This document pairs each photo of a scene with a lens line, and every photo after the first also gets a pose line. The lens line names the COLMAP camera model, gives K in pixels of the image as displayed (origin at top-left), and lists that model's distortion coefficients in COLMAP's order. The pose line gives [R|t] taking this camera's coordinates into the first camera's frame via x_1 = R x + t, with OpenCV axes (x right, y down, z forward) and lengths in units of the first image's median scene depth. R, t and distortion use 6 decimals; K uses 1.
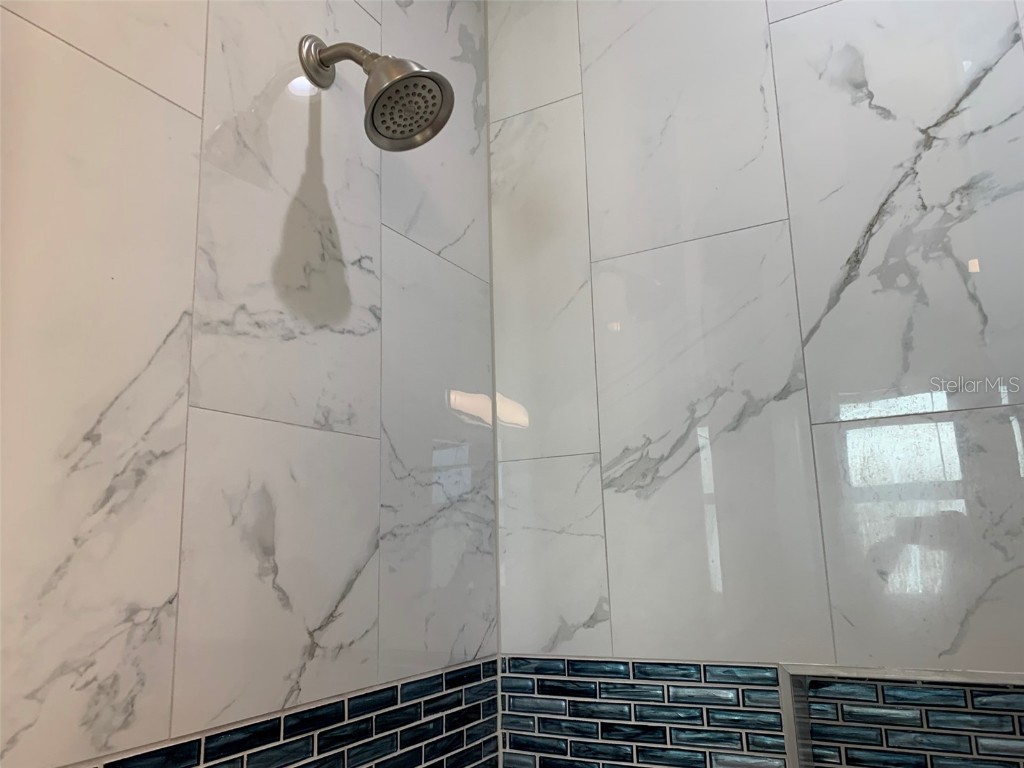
lens RADIAL K [[791.0, 0, 508.7], [0, 791.0, 386.0], [0, 0, 1]] dist [0.018027, -0.013891]
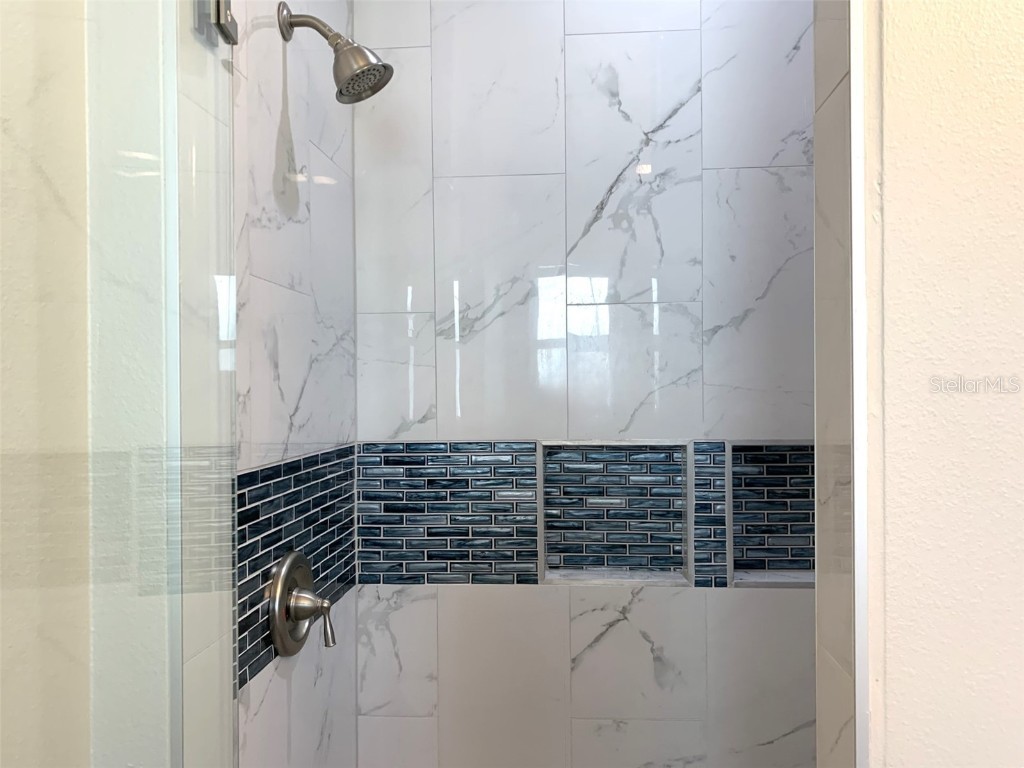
lens RADIAL K [[791.0, 0, 508.7], [0, 791.0, 386.0], [0, 0, 1]] dist [0.018027, -0.013891]
pose [[0.915433, 0.021853, 0.401878, -0.397698], [-0.099632, 0.979750, 0.173675, -0.059889], [-0.389944, -0.199027, 0.899073, -0.491171]]
